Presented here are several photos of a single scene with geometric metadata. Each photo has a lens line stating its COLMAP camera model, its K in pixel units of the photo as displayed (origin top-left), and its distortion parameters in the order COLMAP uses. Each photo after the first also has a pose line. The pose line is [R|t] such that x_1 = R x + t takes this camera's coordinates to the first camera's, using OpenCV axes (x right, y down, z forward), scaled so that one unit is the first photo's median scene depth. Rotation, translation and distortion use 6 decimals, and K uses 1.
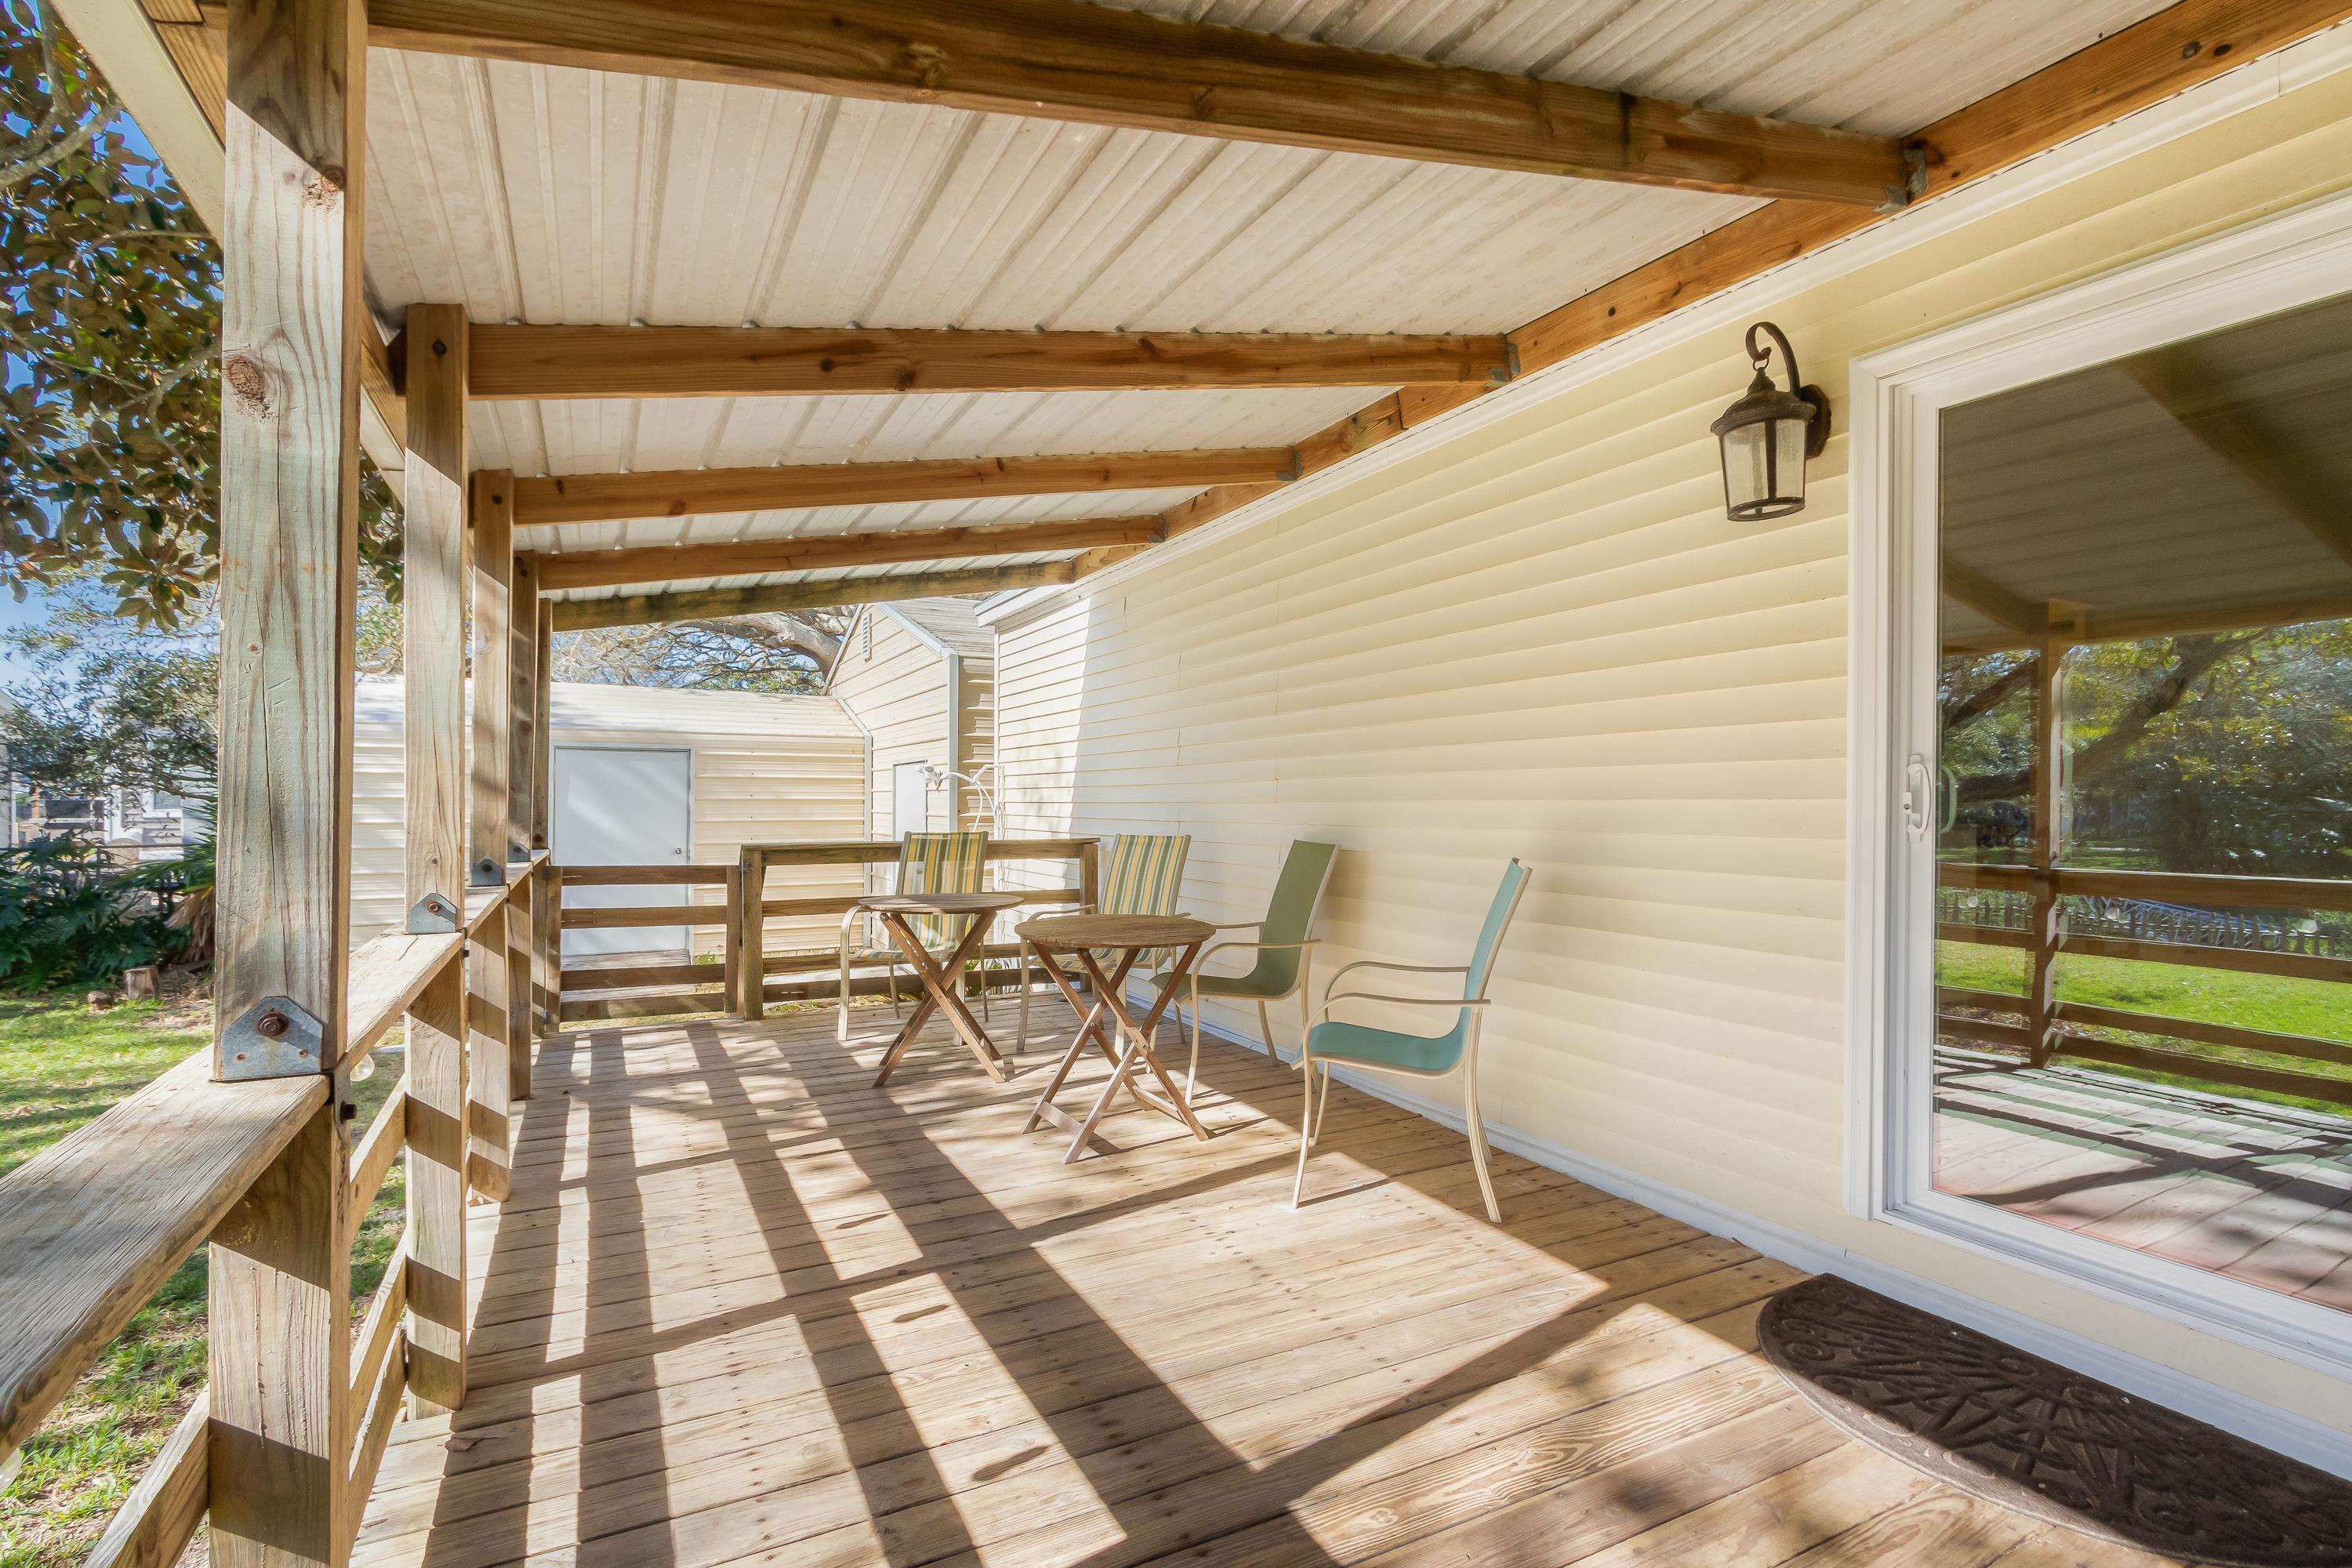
lens RADIAL K [[1100.3, 0, 1167.0], [0, 1100.3, 799.5], [0, 0, 1]] dist [0.000755, -0.000459]
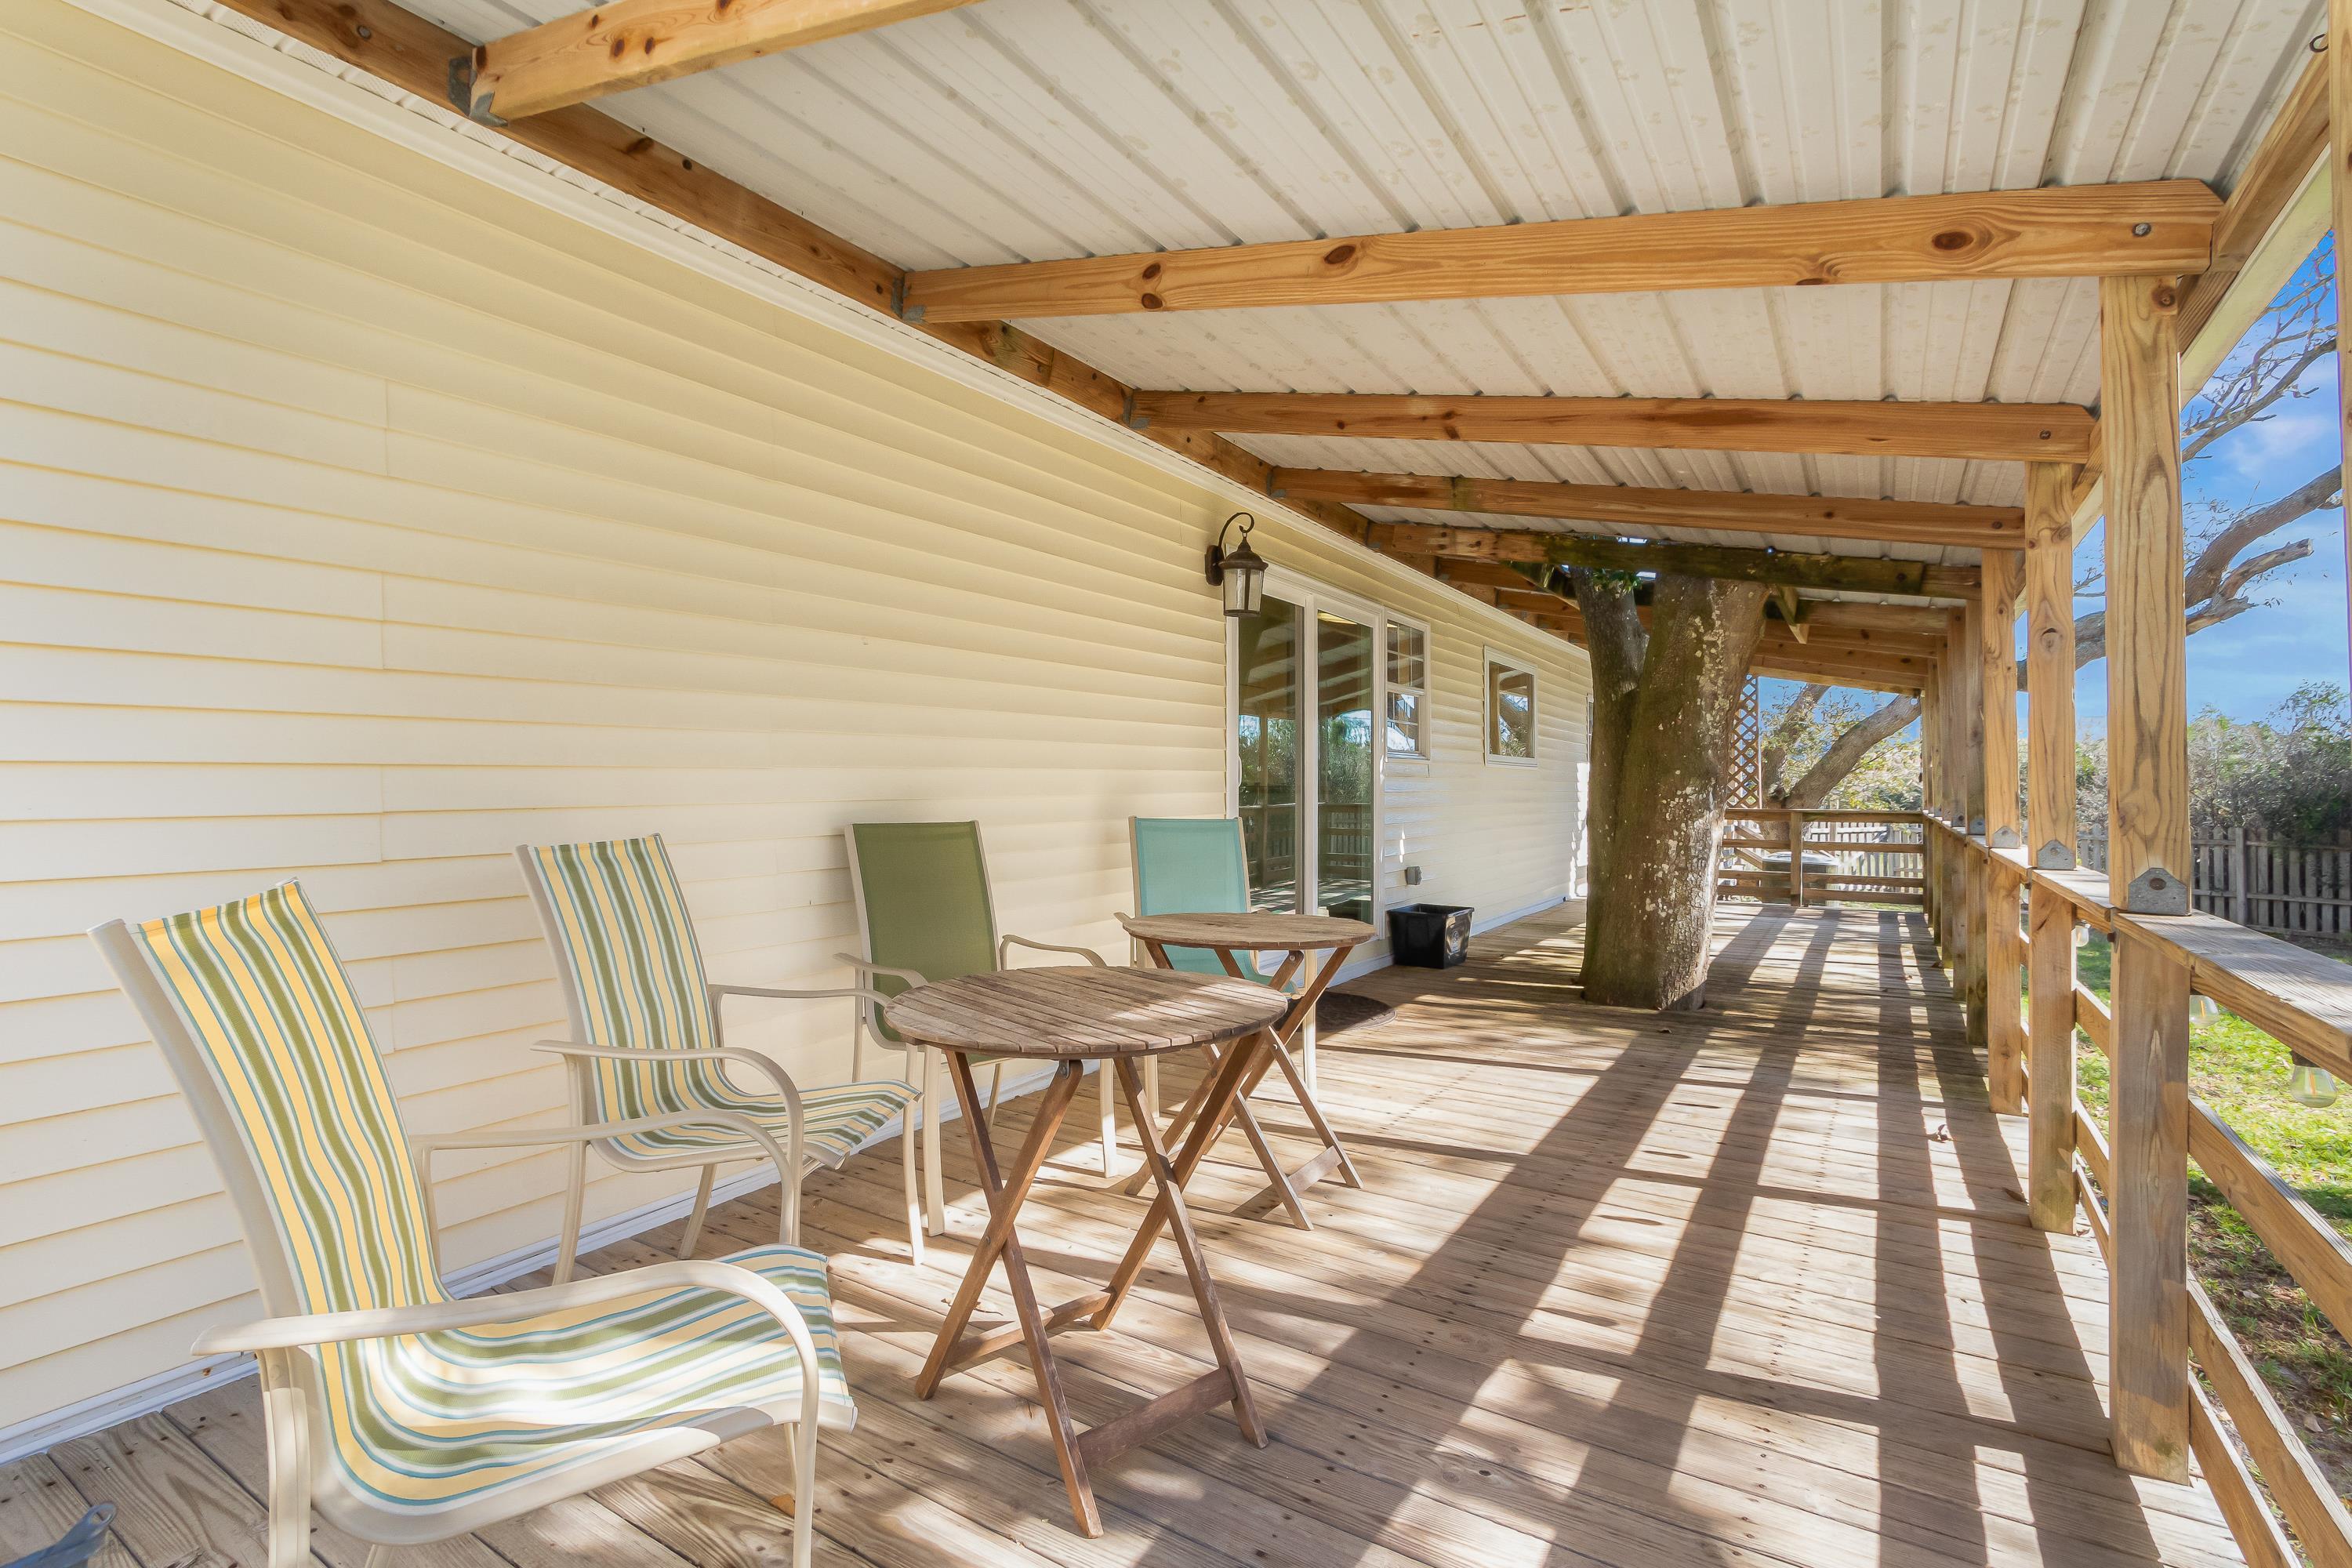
lens RADIAL K [[1100.3, 0, 1164.6], [0, 1100.3, 776.0], [0, 0, 1]] dist [0.000755, -0.000459]
pose [[-0.497415, -0.010110, 0.867454, -0.954937], [-0.011047, 0.999925, 0.005320, 0.000975], [-0.867442, -0.006937, -0.497489, 1.943799]]
